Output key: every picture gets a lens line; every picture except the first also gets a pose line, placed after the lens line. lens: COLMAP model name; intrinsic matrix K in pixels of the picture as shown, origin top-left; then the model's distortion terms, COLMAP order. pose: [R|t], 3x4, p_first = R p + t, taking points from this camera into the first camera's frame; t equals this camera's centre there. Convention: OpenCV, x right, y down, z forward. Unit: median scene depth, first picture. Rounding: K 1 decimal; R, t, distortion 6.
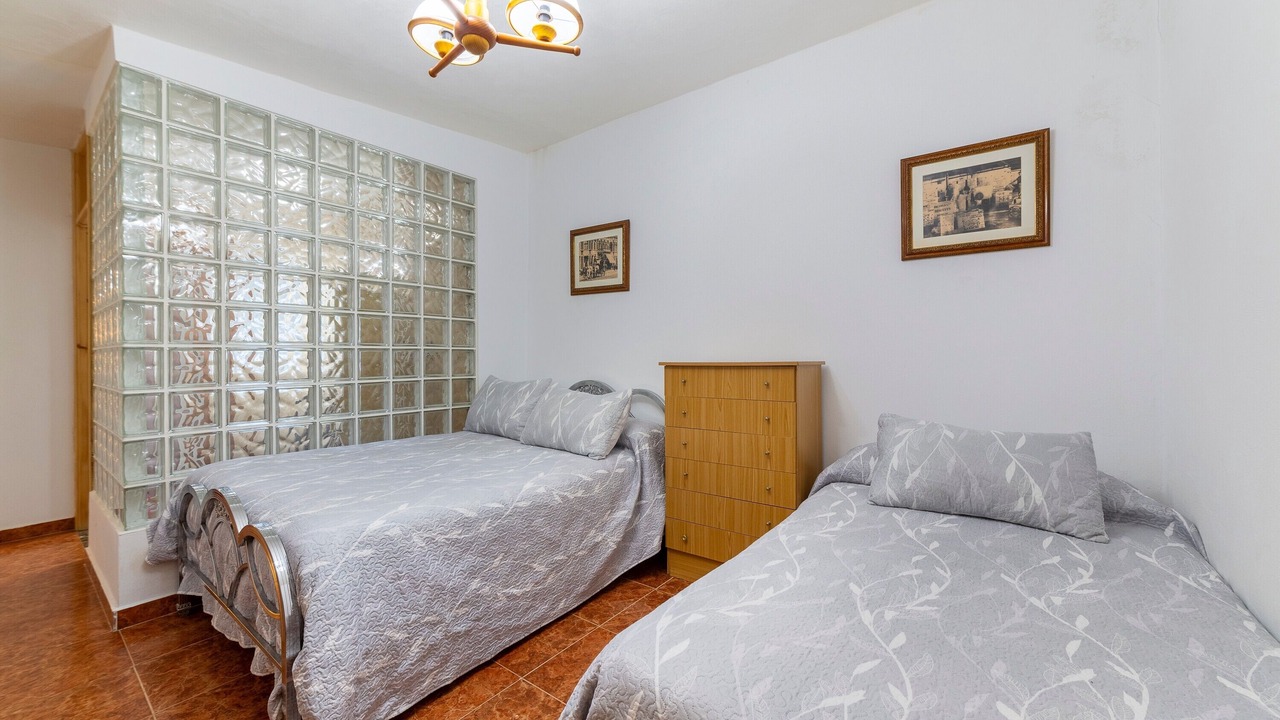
lens RADIAL K [[491.9, 0, 640.0], [0, 491.9, 360.0], [0, 0, 1]] dist [-0.018763, 0.010207]
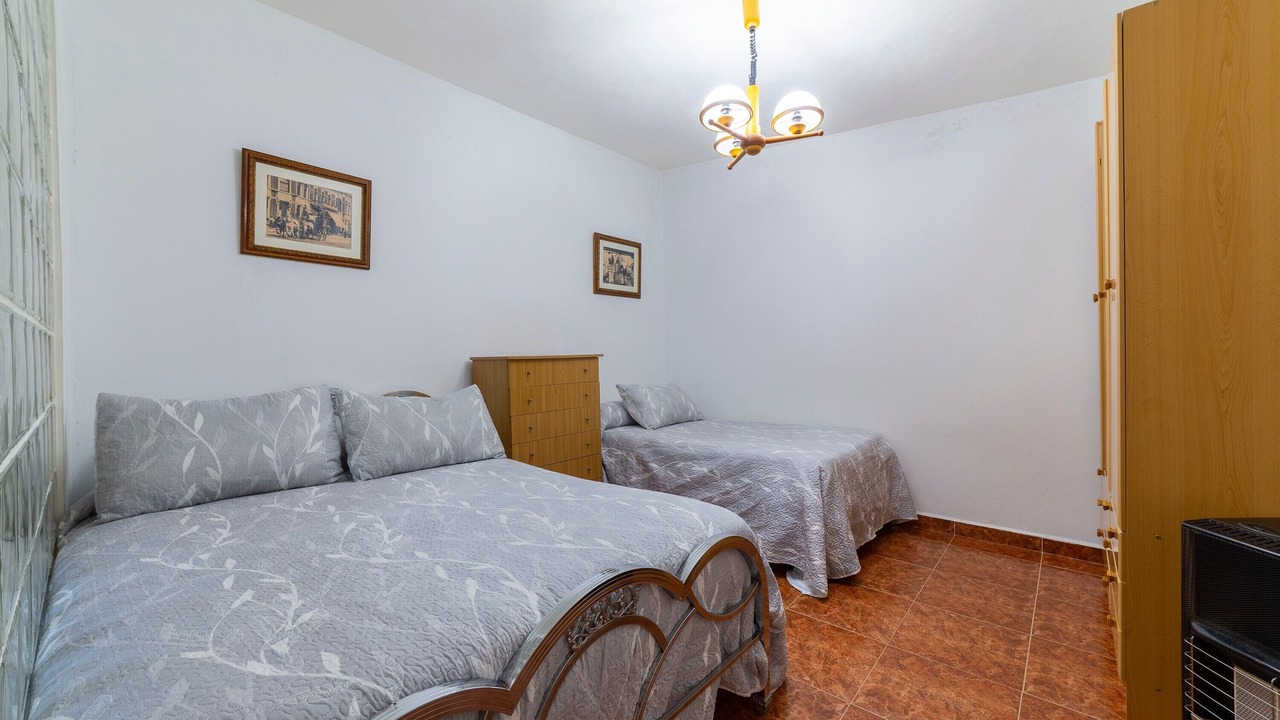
lens RADIAL K [[497.7, 0, 645.9], [0, 497.7, 361.6], [0, 0, 1]] dist [-0.023721, 0.010852]
pose [[0.060652, -0.011147, 0.998097, -0.993158], [0.026582, 0.999601, 0.009549, 0.013826], [-0.997805, 0.025952, 0.060924, 0.641449]]
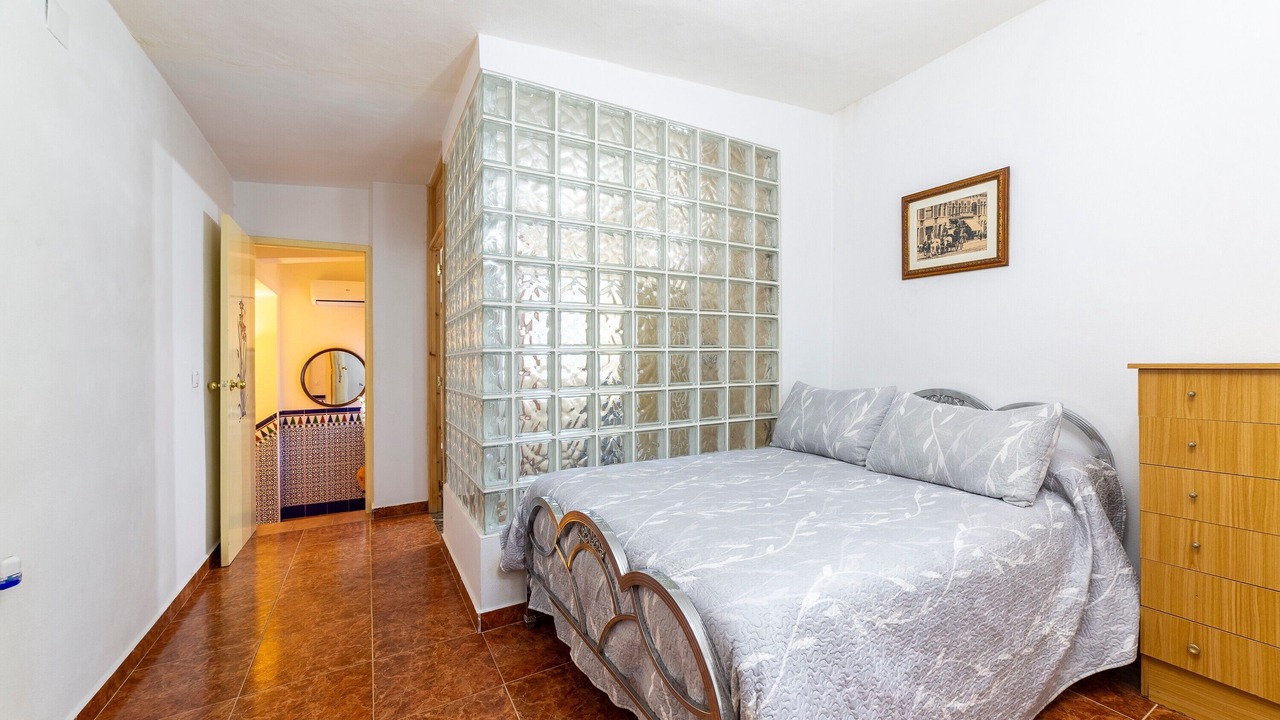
lens RADIAL K [[497.7, 0, 645.9], [0, 497.7, 361.6], [0, 0, 1]] dist [-0.023721, 0.010852]
pose [[0.920206, -0.008701, -0.391337, -0.289001], [0.006713, 0.999957, -0.006447, 0.001510], [0.391377, 0.003305, 0.920225, 0.158619]]
